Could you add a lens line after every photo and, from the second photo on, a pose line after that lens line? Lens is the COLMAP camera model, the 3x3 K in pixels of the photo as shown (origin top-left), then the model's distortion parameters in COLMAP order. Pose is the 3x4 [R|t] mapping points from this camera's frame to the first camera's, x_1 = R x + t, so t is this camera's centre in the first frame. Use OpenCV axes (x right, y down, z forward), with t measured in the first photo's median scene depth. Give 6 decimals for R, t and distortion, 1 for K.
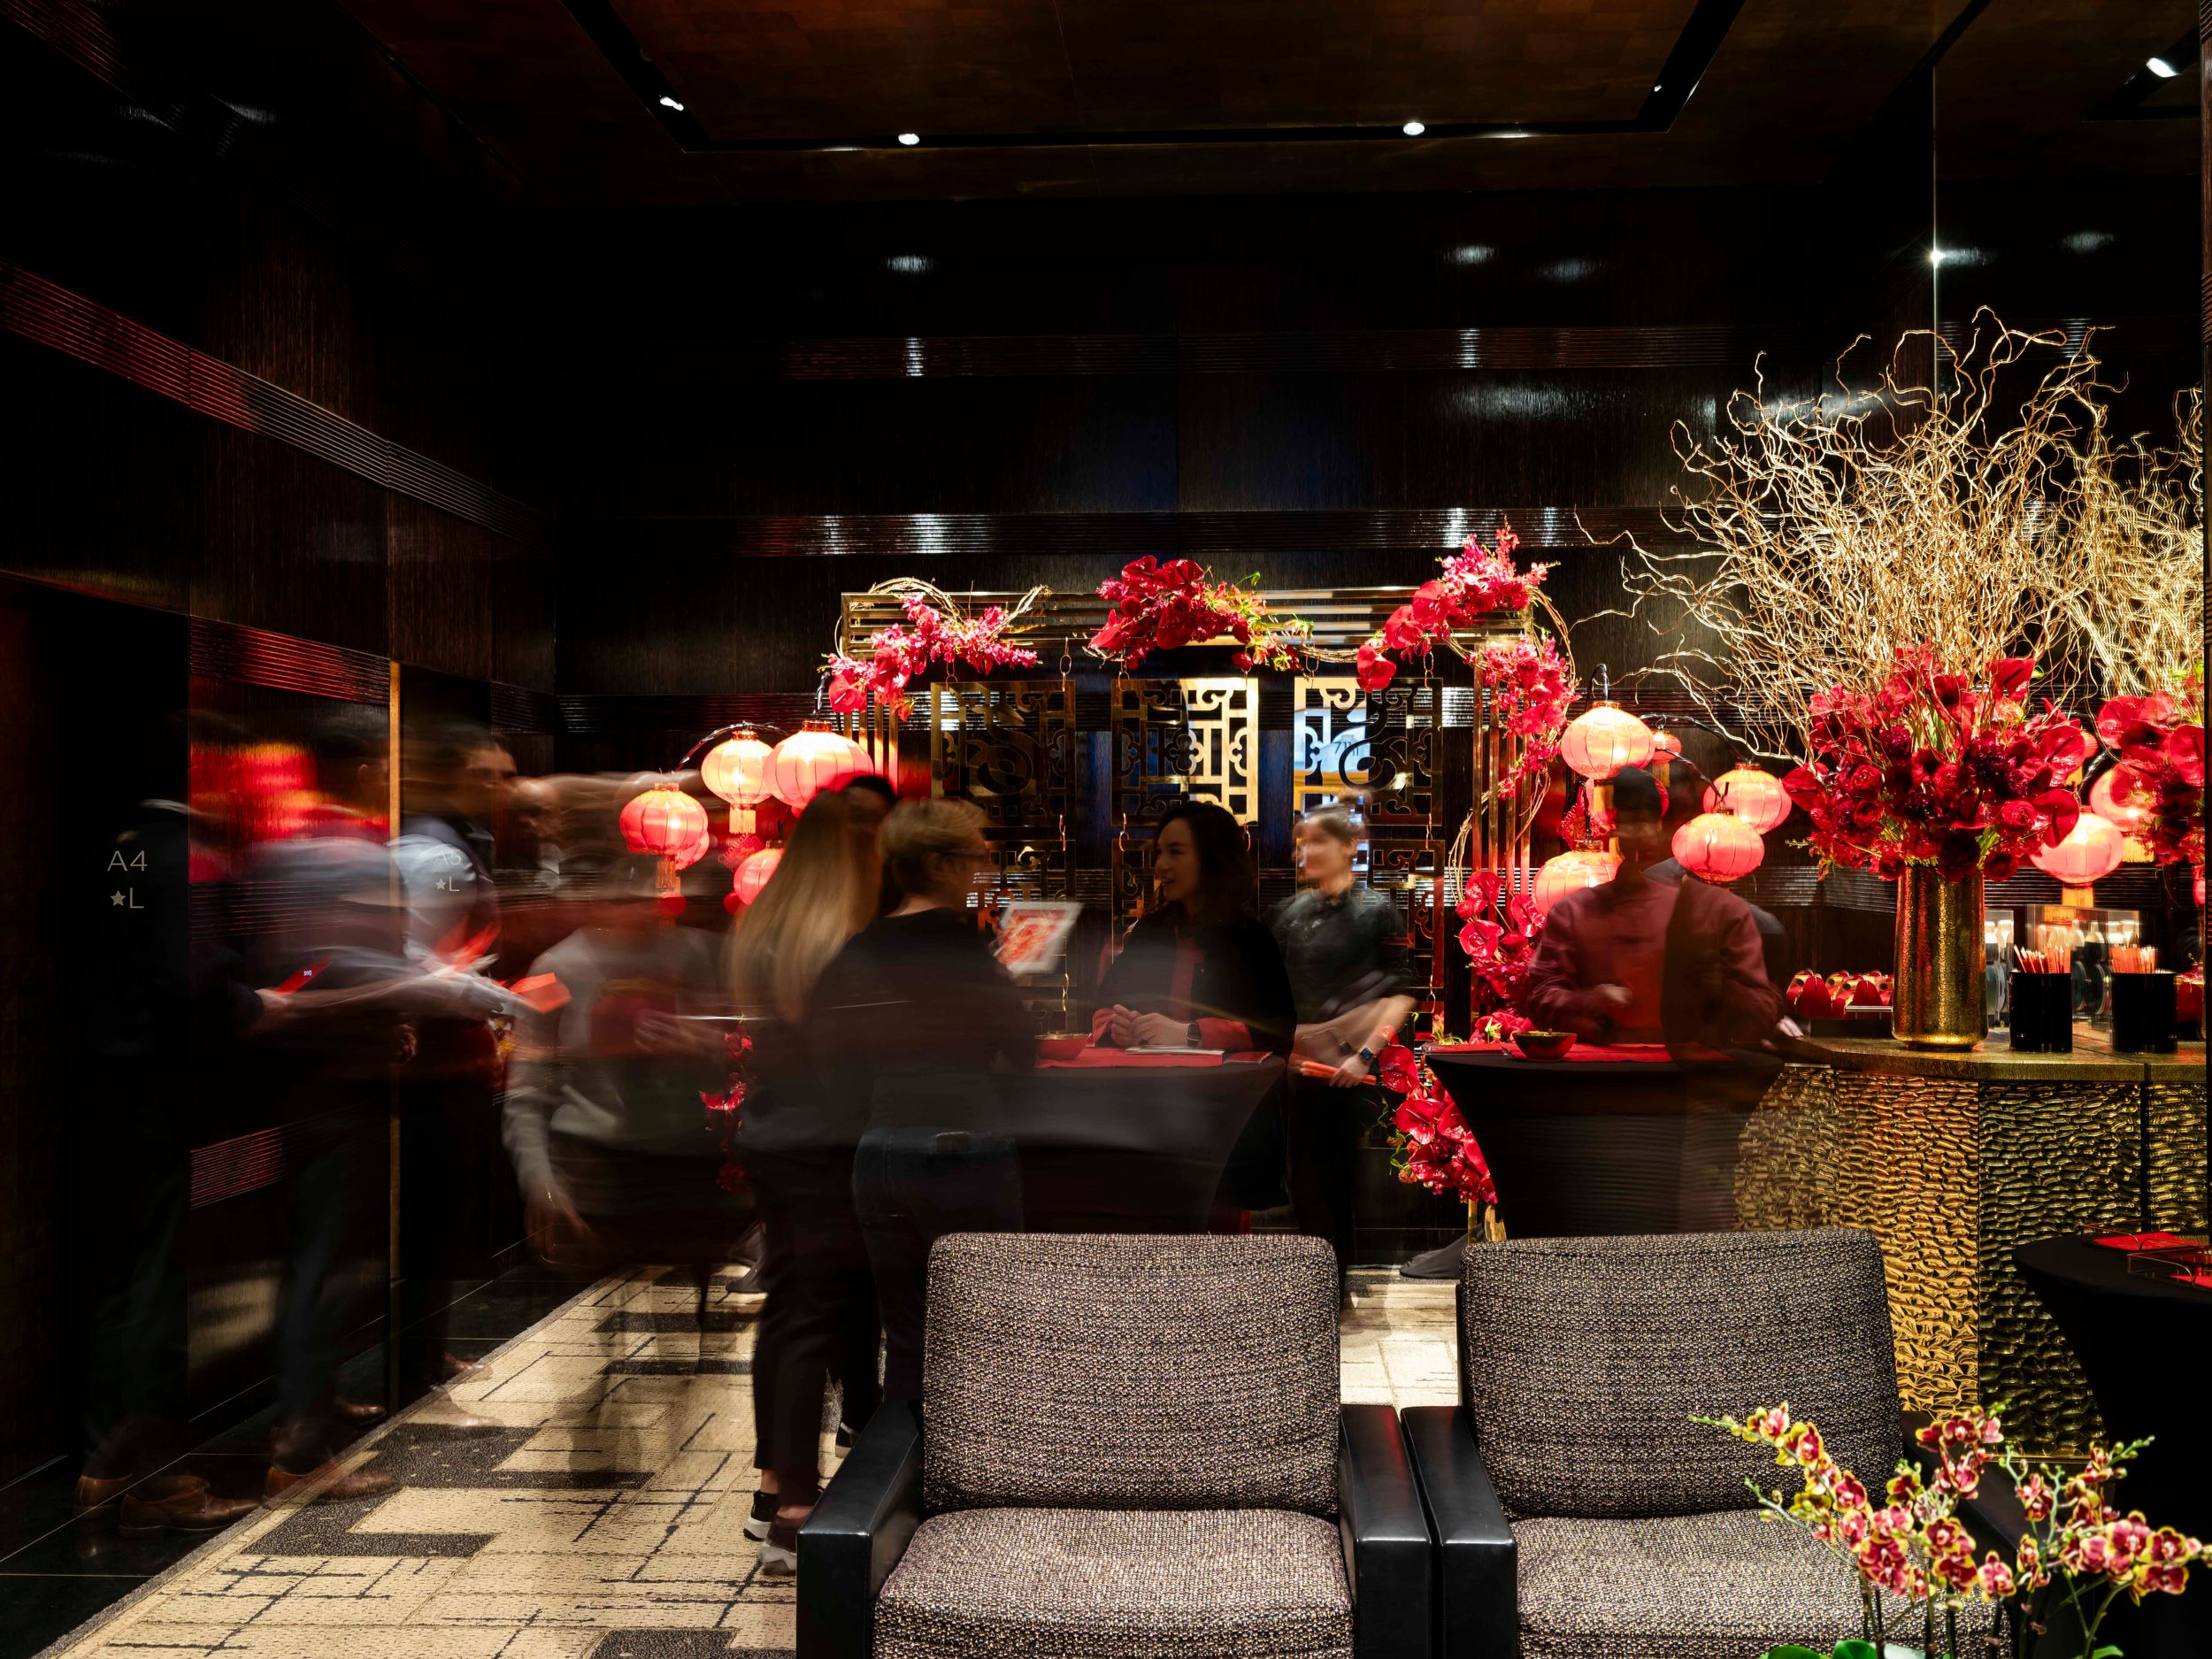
lens RADIAL K [[2294.4, 0, 1105.9], [0, 2294.4, 834.0], [0, 0, 1]] dist [-0.003240, 0.000000]
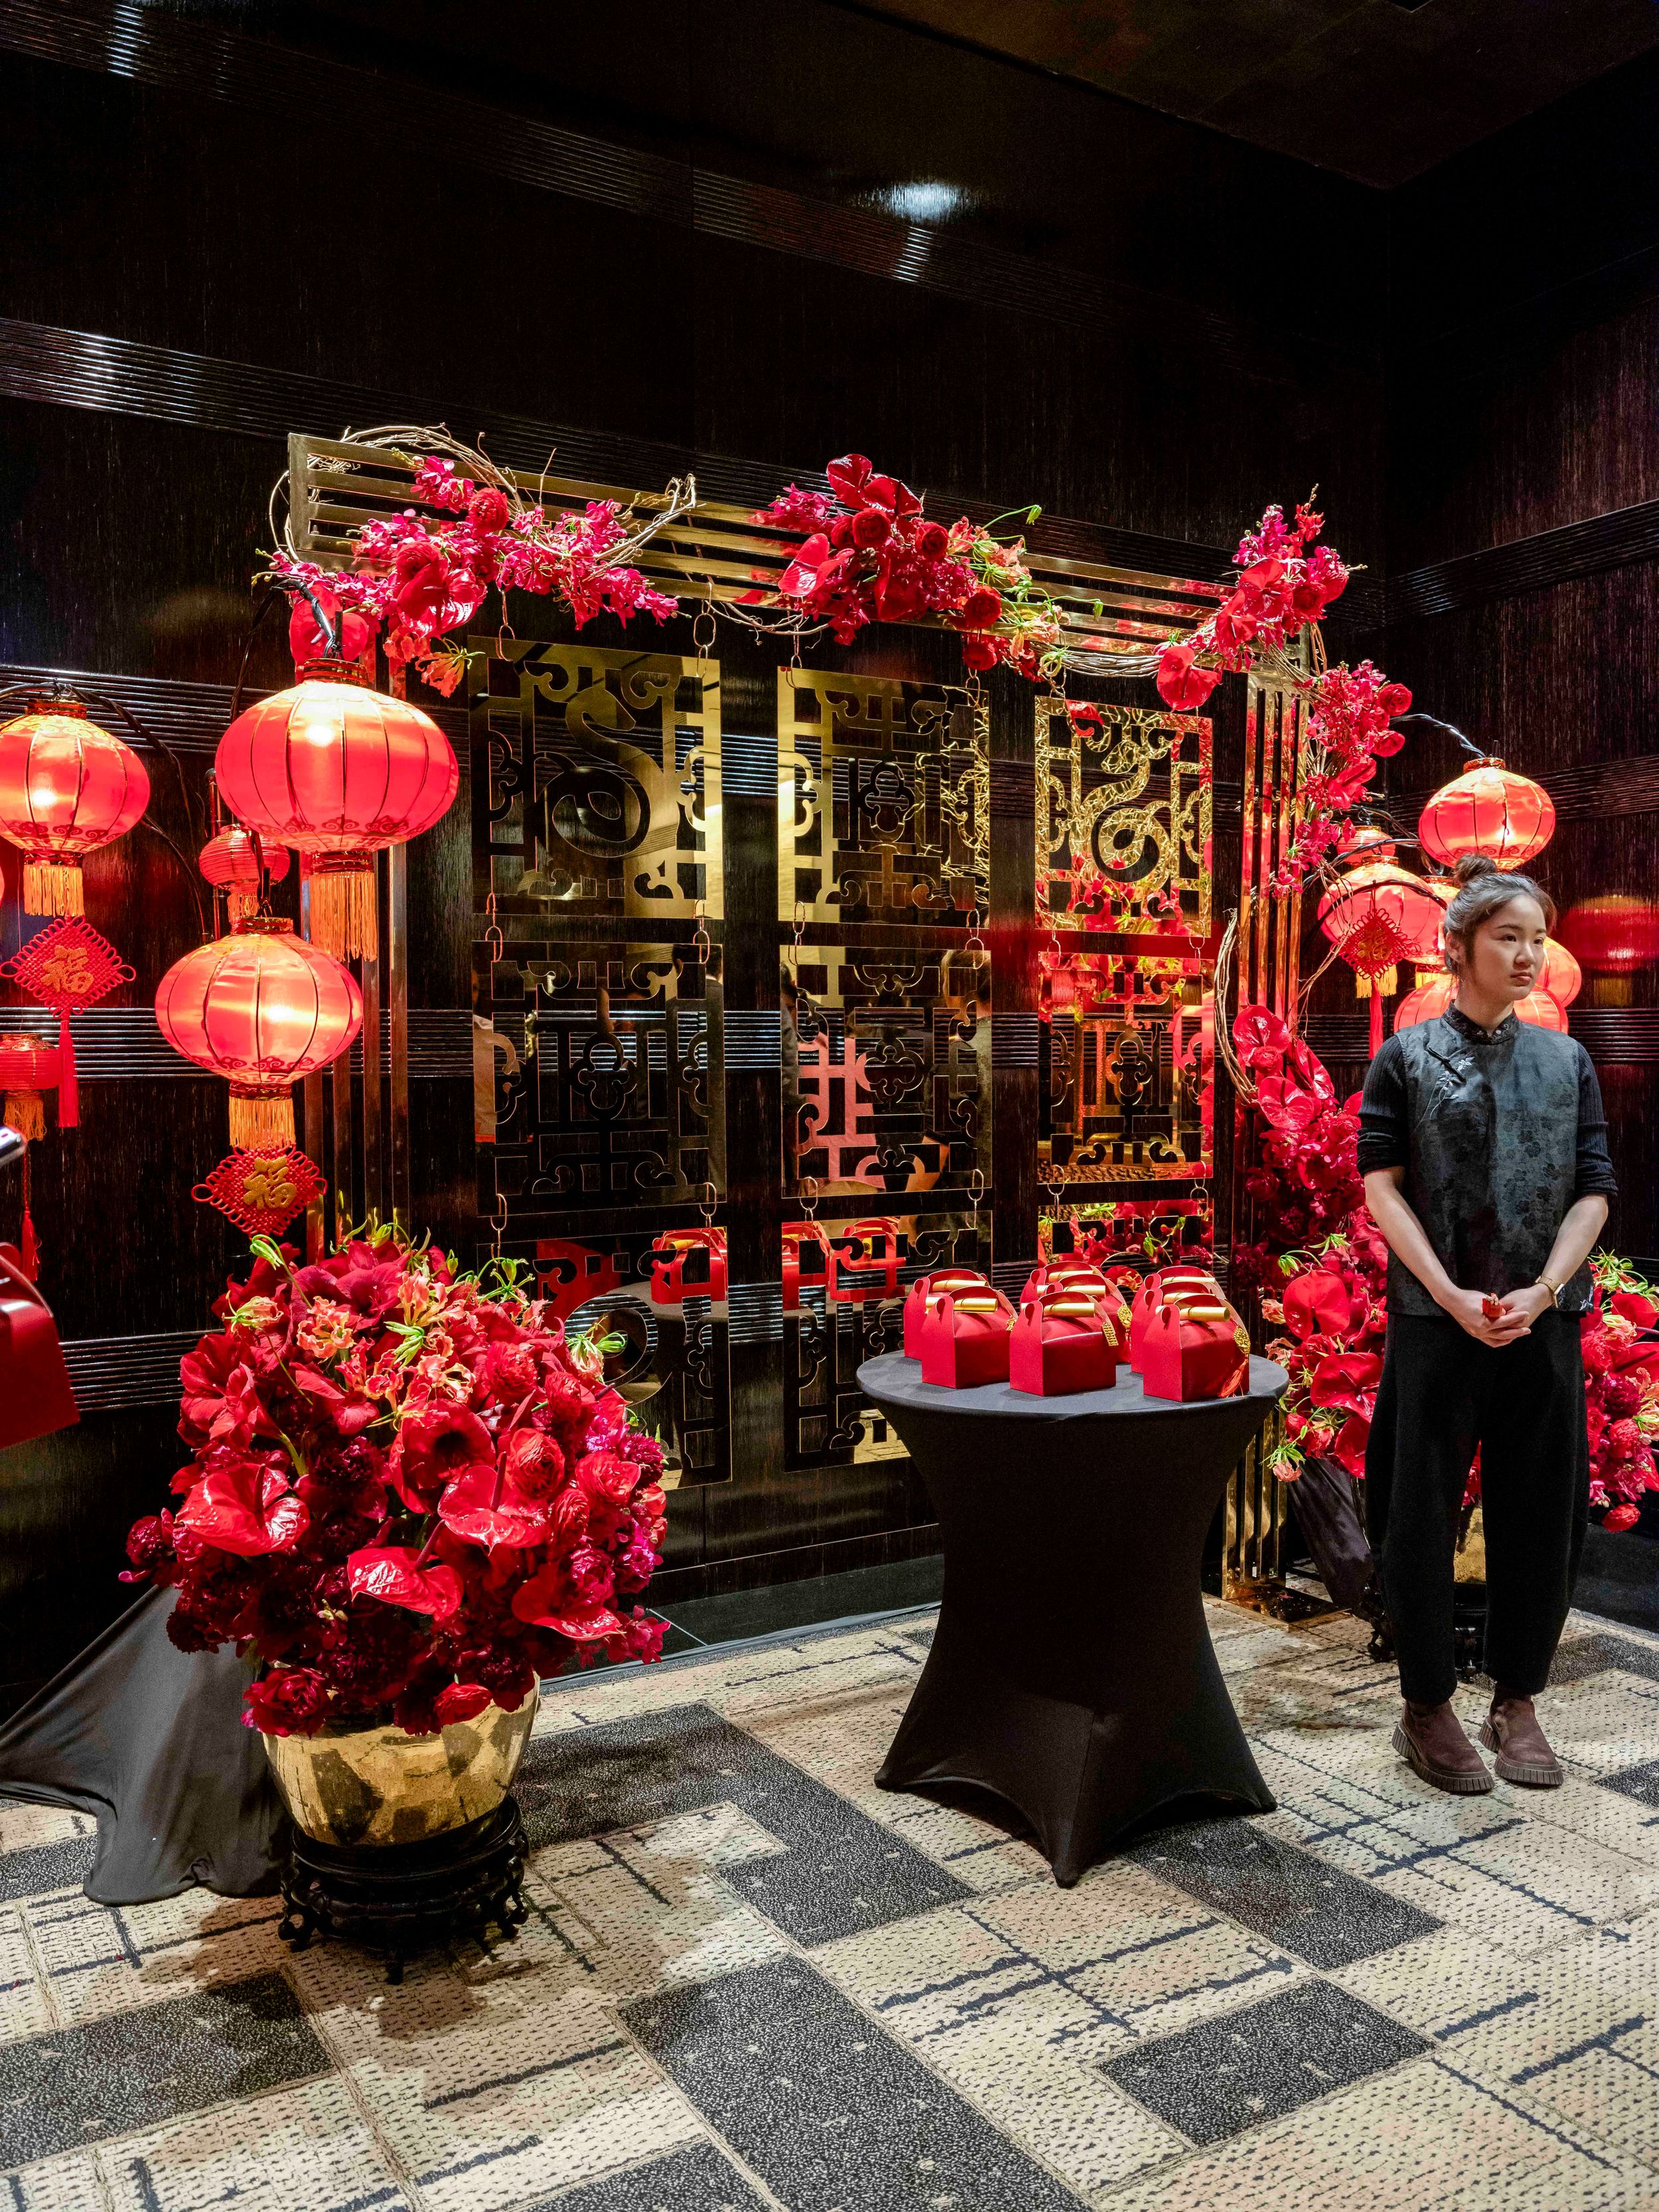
lens RADIAL K [[1771.6, 0, 826.8], [0, 1771.6, 1098.8], [0, 0, 1]] dist [-0.026495, 0.038357]
pose [[0.824836, -0.019267, 0.565044, -0.241284], [0.001192, 0.999476, 0.032340, 0.026686], [-0.565371, -0.026002, 0.824427, 0.628884]]
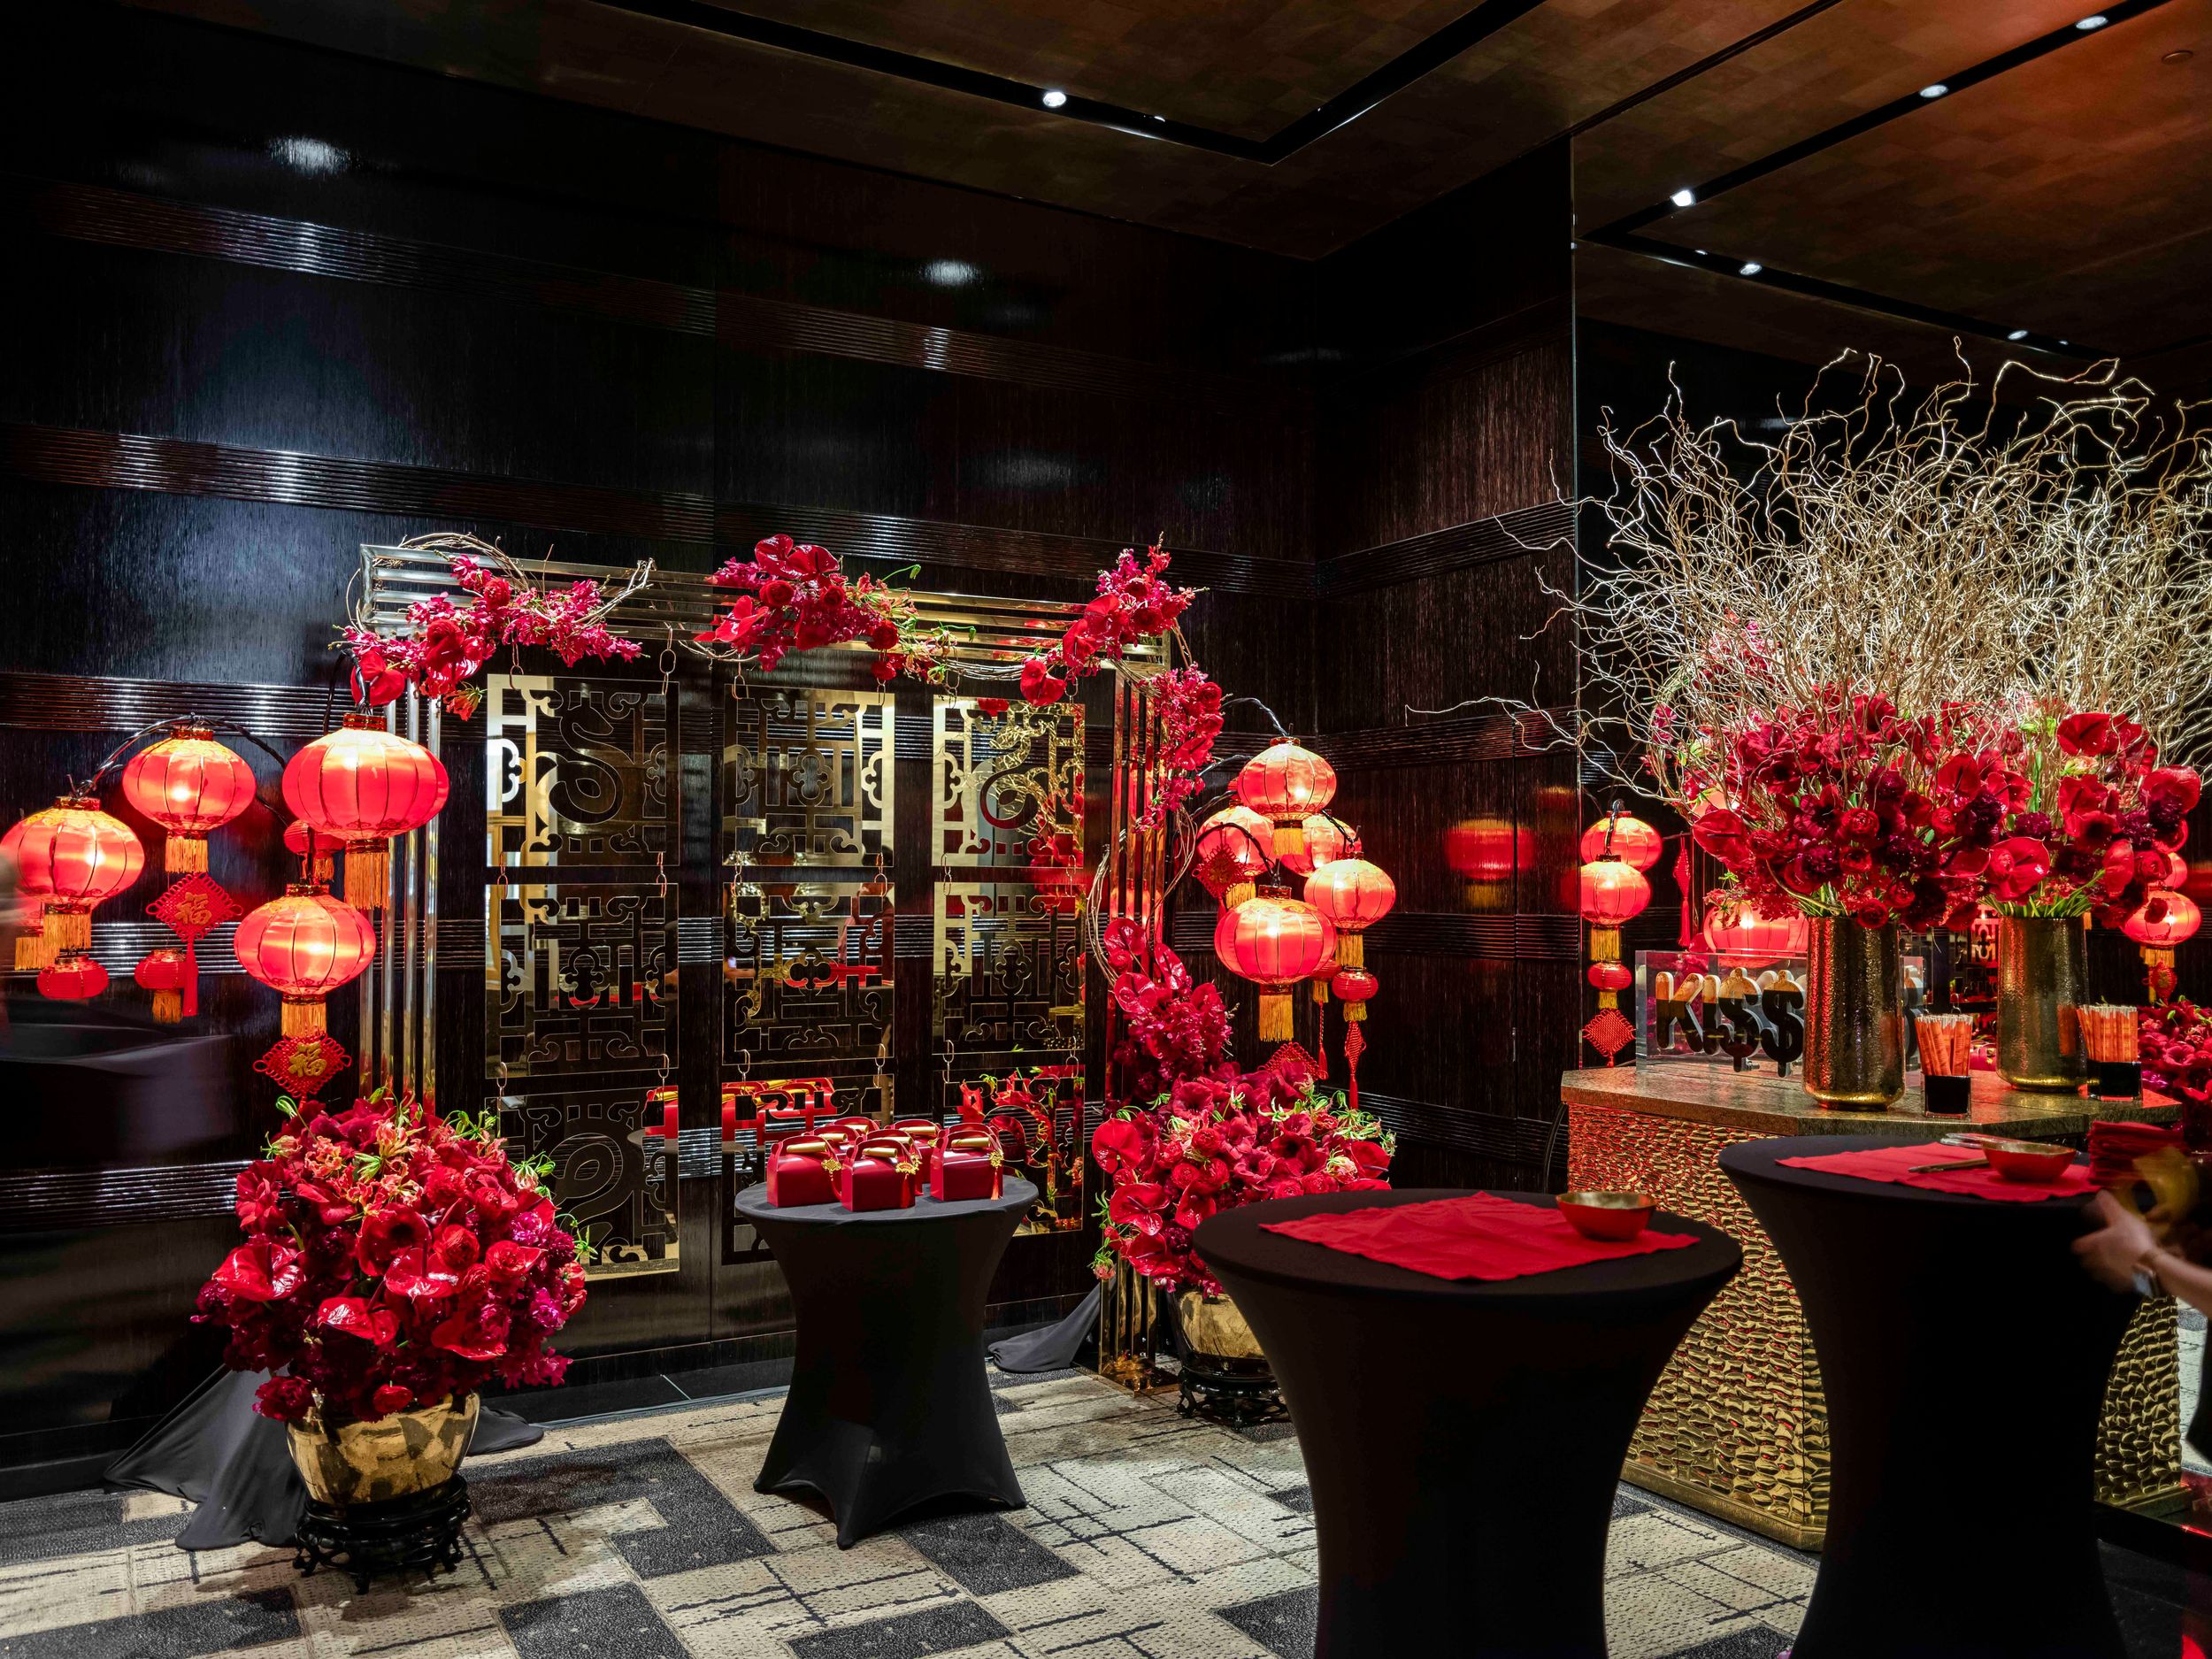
lens RADIAL K [[1771.7, 0, 1105.2], [0, 1771.7, 826.0], [0, 0, 1]] dist [-0.026495, 0.038357]
pose [[0.835463, 0.018804, 0.549225, -0.227463], [-0.006184, 0.999673, -0.024819, -0.002897], [-0.549512, 0.017339, 0.835306, 0.411041]]
